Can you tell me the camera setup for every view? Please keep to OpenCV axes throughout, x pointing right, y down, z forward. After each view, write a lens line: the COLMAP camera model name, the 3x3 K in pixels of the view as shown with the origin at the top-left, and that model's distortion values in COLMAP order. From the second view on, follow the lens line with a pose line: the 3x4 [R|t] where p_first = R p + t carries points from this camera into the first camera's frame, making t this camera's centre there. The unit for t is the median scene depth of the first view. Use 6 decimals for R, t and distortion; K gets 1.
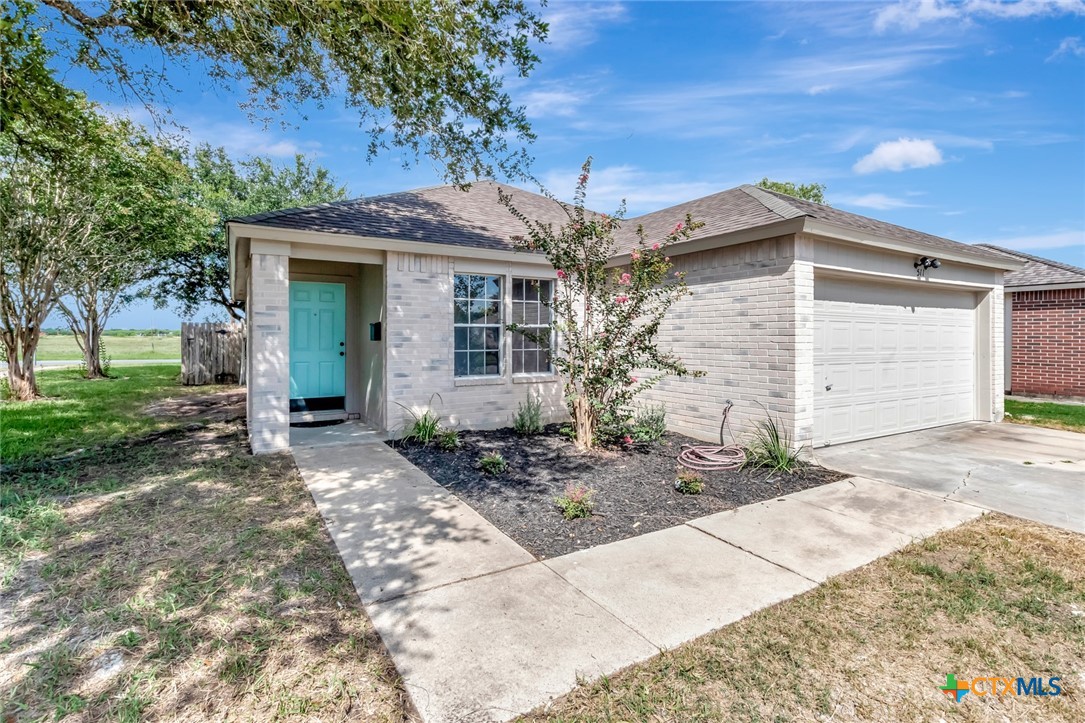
lens RADIAL K [[527.6, 0, 557.2], [0, 527.6, 331.2], [0, 0, 1]] dist [0.004501, -0.001024]
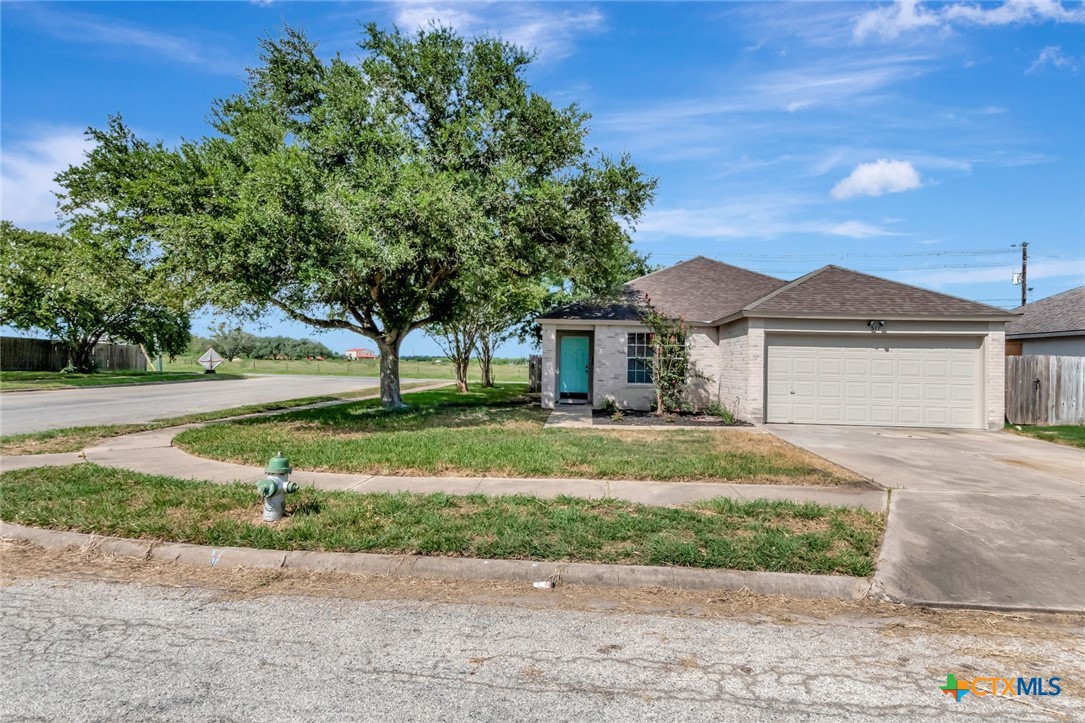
lens RADIAL K [[656.1, 0, 542.0], [0, 656.1, 361.9], [0, 0, 1]] dist [-0.000174, -0.000063]
pose [[0.812011, 0.012955, -0.583498, 0.905248], [-0.014943, 0.999887, 0.001405, 0.004951], [0.583451, 0.007579, 0.812113, -1.118951]]
